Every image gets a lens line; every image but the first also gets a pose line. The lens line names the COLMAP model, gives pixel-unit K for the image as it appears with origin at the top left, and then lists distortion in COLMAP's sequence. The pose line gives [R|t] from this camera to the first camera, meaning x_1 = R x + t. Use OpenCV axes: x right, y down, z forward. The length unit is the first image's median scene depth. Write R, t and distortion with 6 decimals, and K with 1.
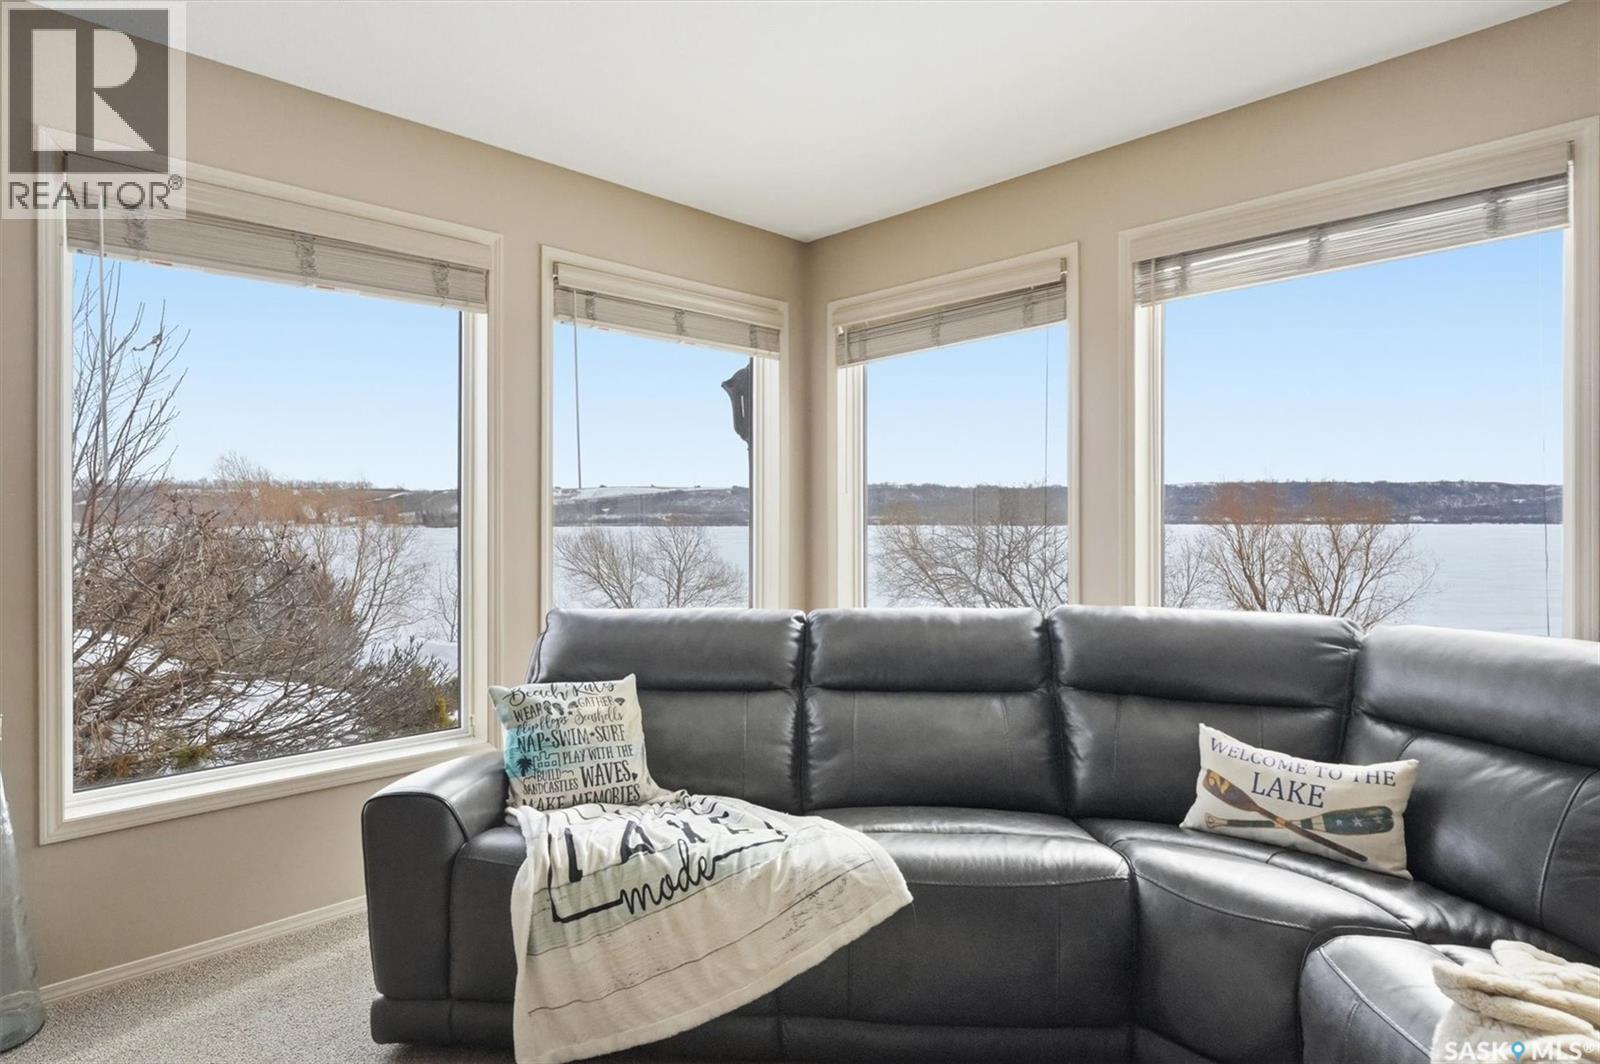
lens RADIAL K [[884.6, 0, 799.7], [0, 884.6, 526.0], [0, 0, 1]] dist [-0.001219, -0.000515]
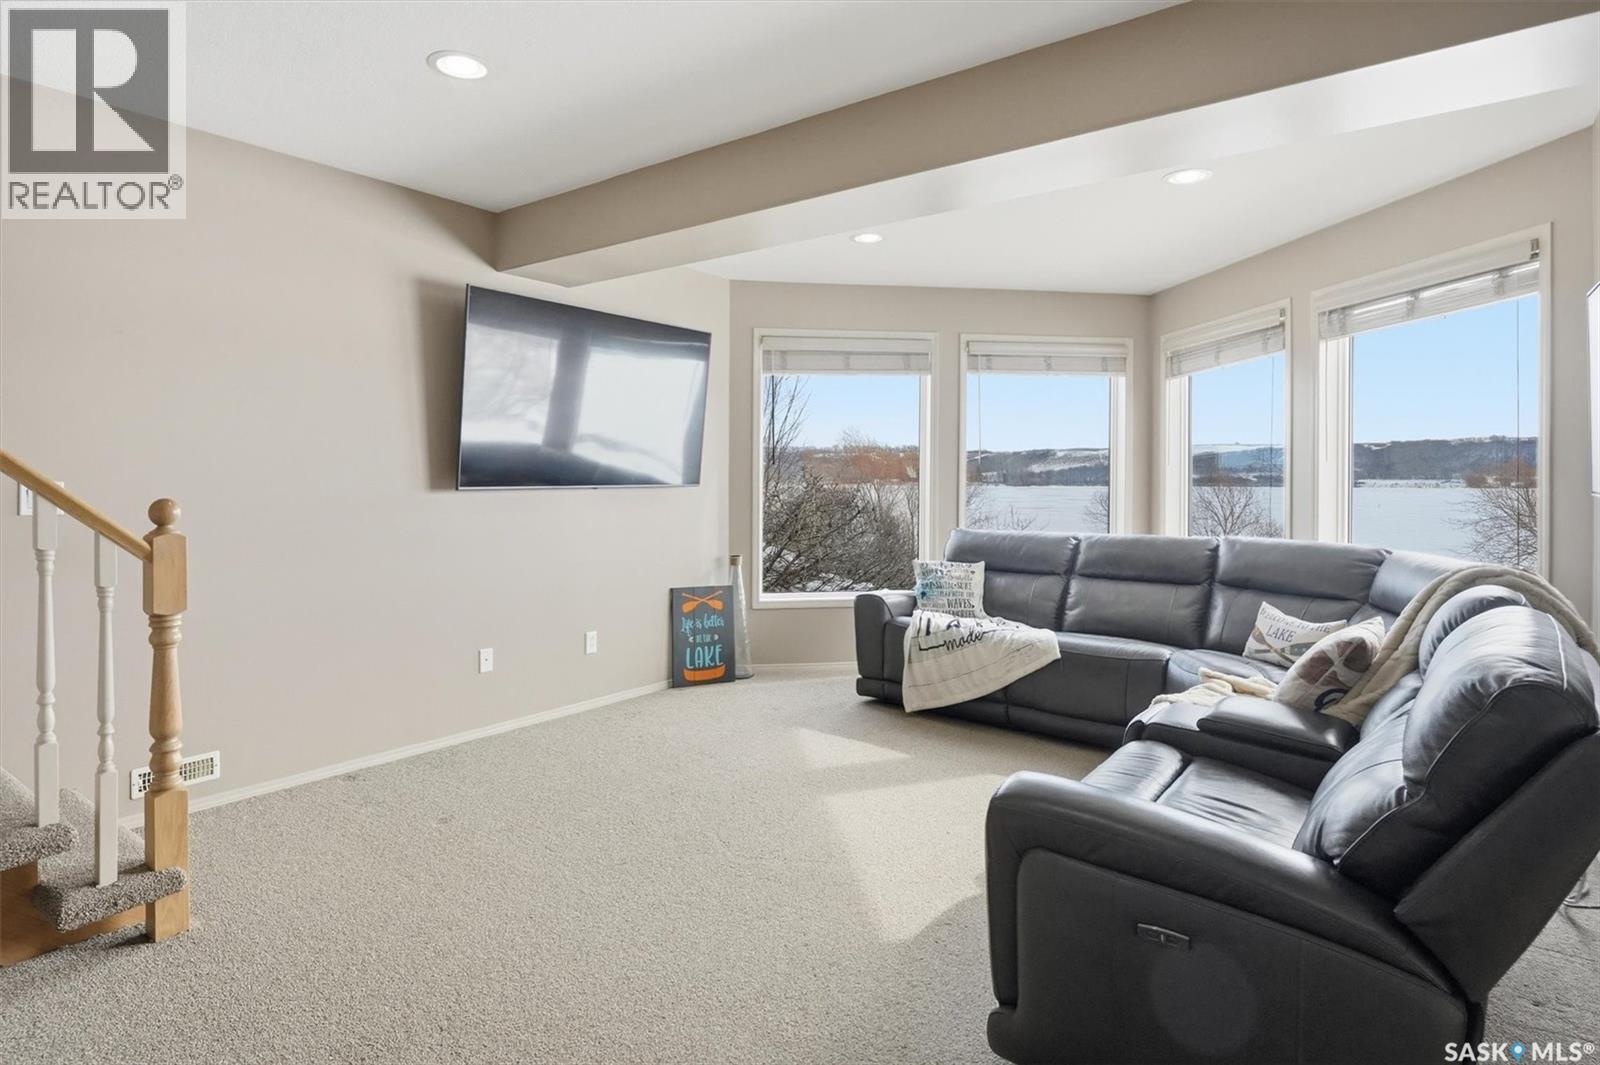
lens RADIAL K [[884.6, 0, 799.7], [0, 884.6, 526.5], [0, 0, 1]] dist [-0.001219, -0.000515]
pose [[0.804384, 0.036333, -0.592997, 0.659214], [-0.008809, 0.998748, 0.049244, -0.003543], [0.594044, -0.034387, 0.803697, -0.839997]]
